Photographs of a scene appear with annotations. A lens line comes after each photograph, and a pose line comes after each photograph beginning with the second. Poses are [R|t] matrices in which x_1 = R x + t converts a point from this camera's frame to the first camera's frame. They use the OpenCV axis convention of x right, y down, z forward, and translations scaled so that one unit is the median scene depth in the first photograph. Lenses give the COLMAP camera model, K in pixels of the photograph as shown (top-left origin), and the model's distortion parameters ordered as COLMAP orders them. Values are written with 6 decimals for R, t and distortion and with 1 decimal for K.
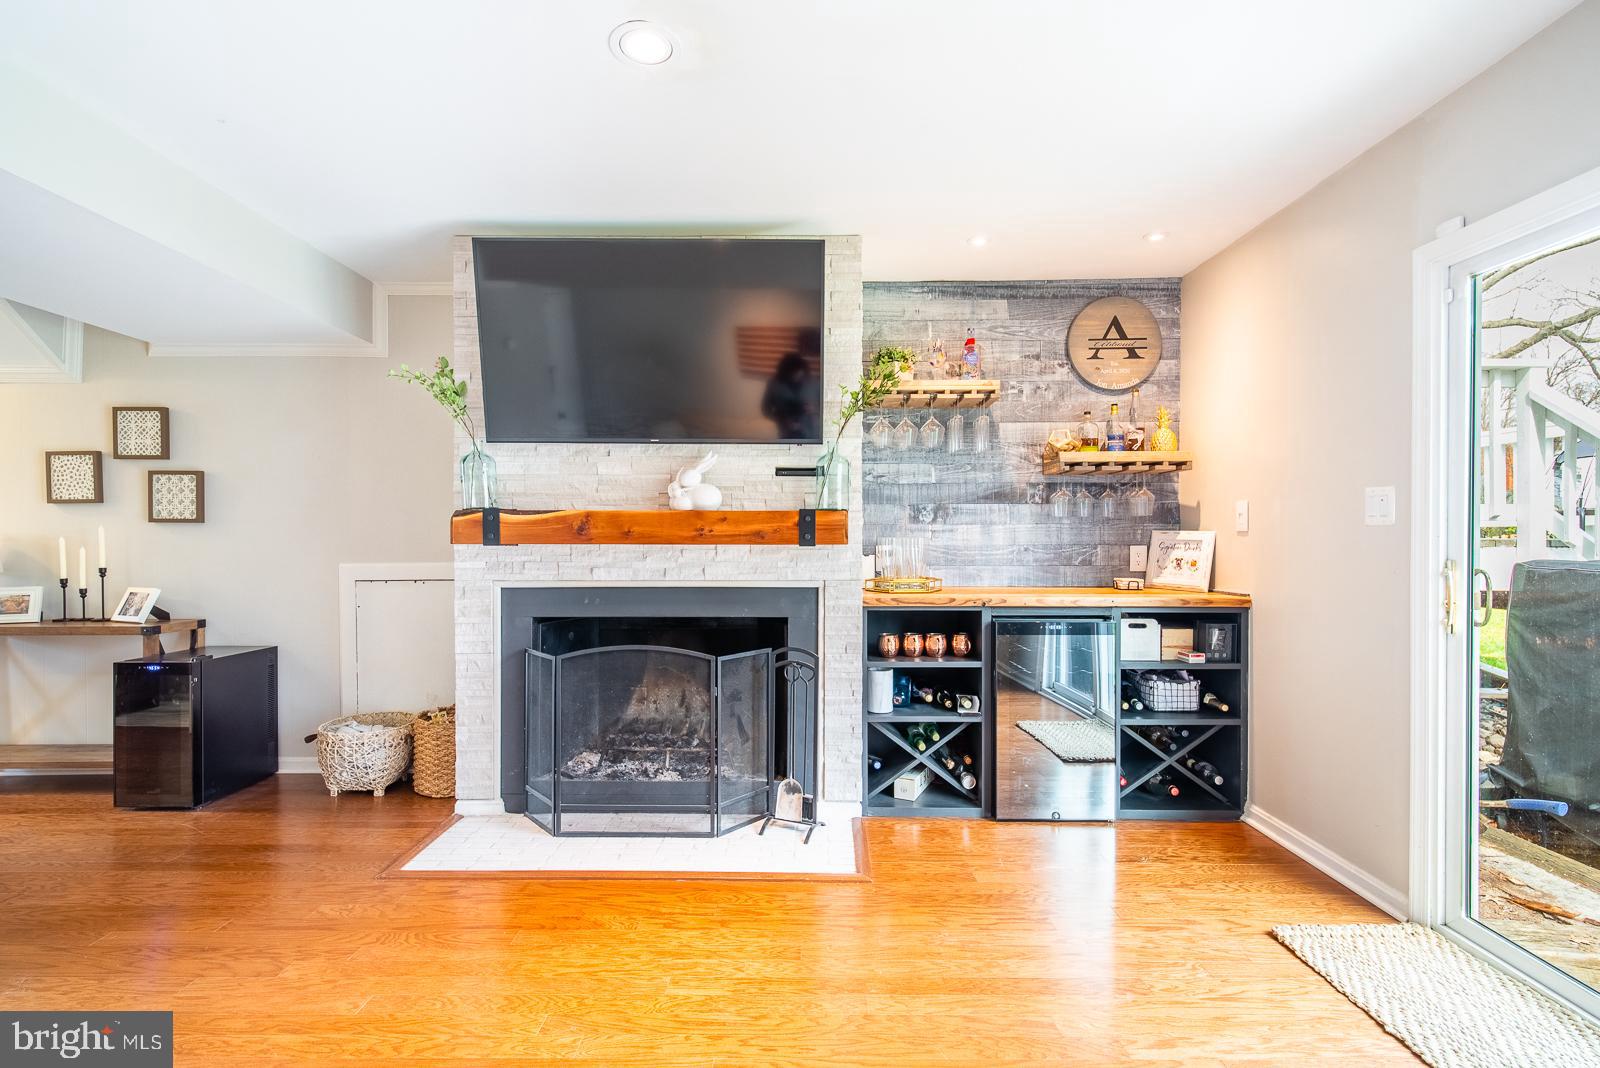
lens RADIAL K [[737.2, 0, 799.5], [0, 737.2, 537.9], [0, 0, 1]] dist [0.000729, -0.000853]
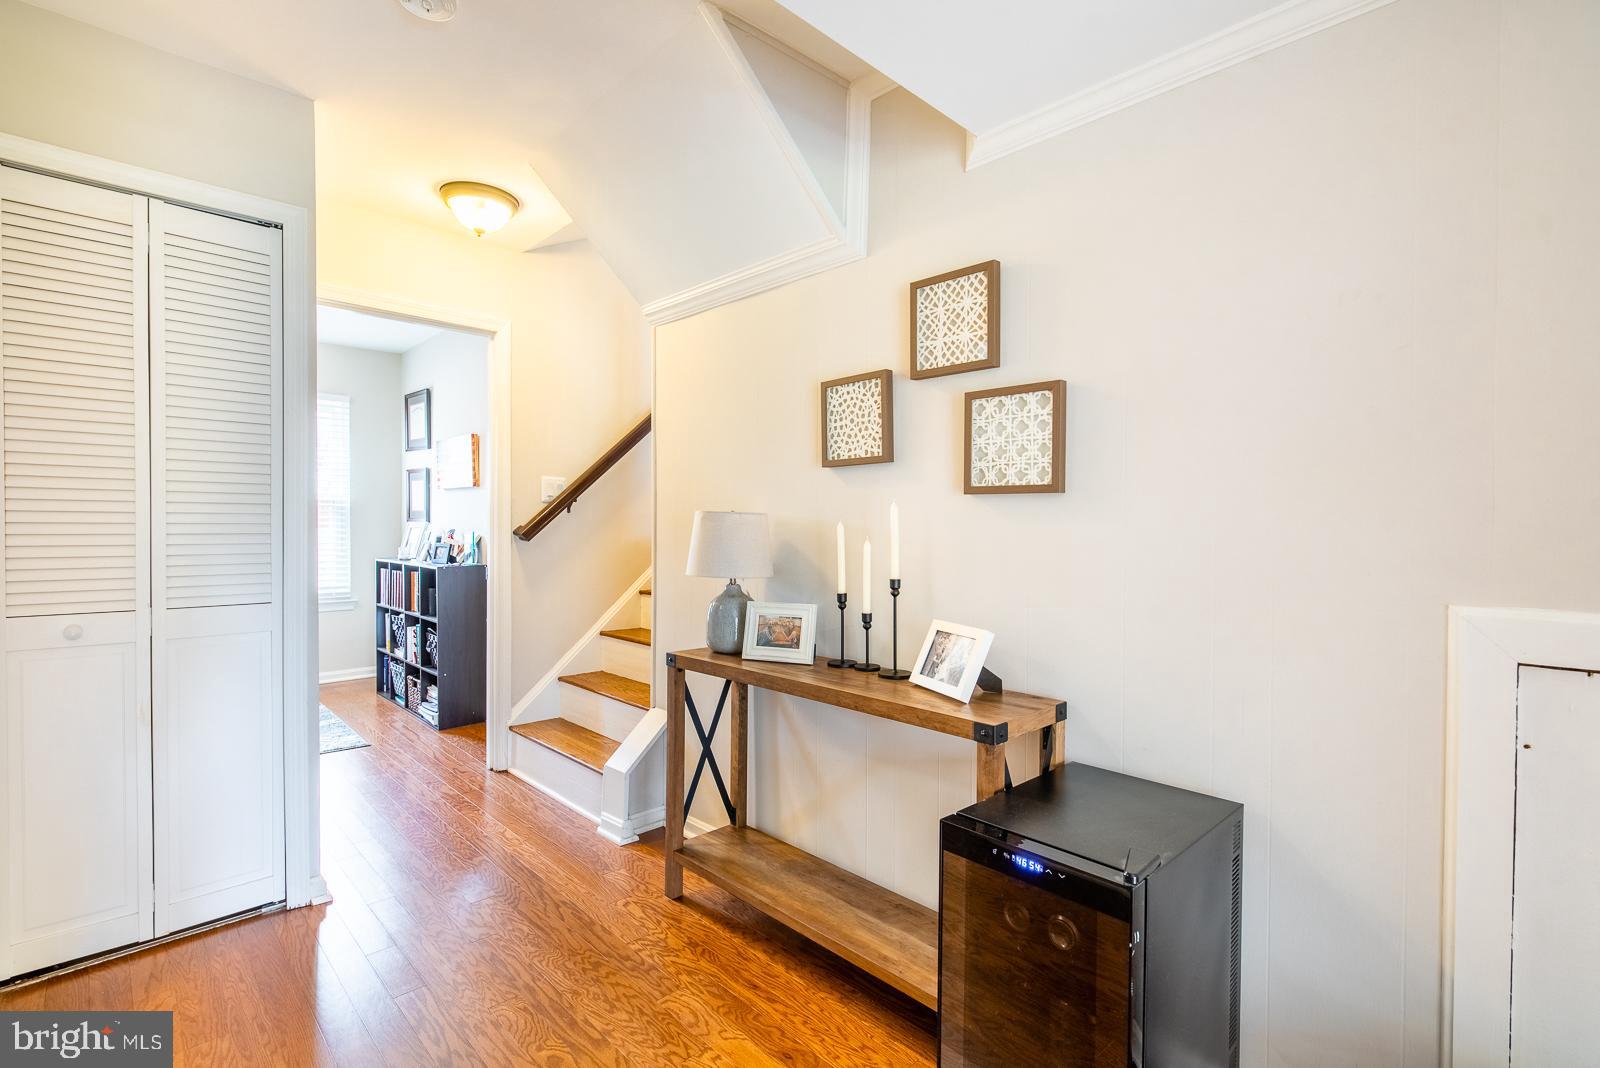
lens RADIAL K [[737.2, 0, 799.5], [0, 737.2, 537.9], [0, 0, 1]] dist [0.000729, -0.000853]
pose [[0.693228, 0.019524, -0.720454, -0.592068], [-0.009208, 0.999791, 0.018234, 0.000925], [0.720659, -0.006006, 0.693263, 0.561824]]
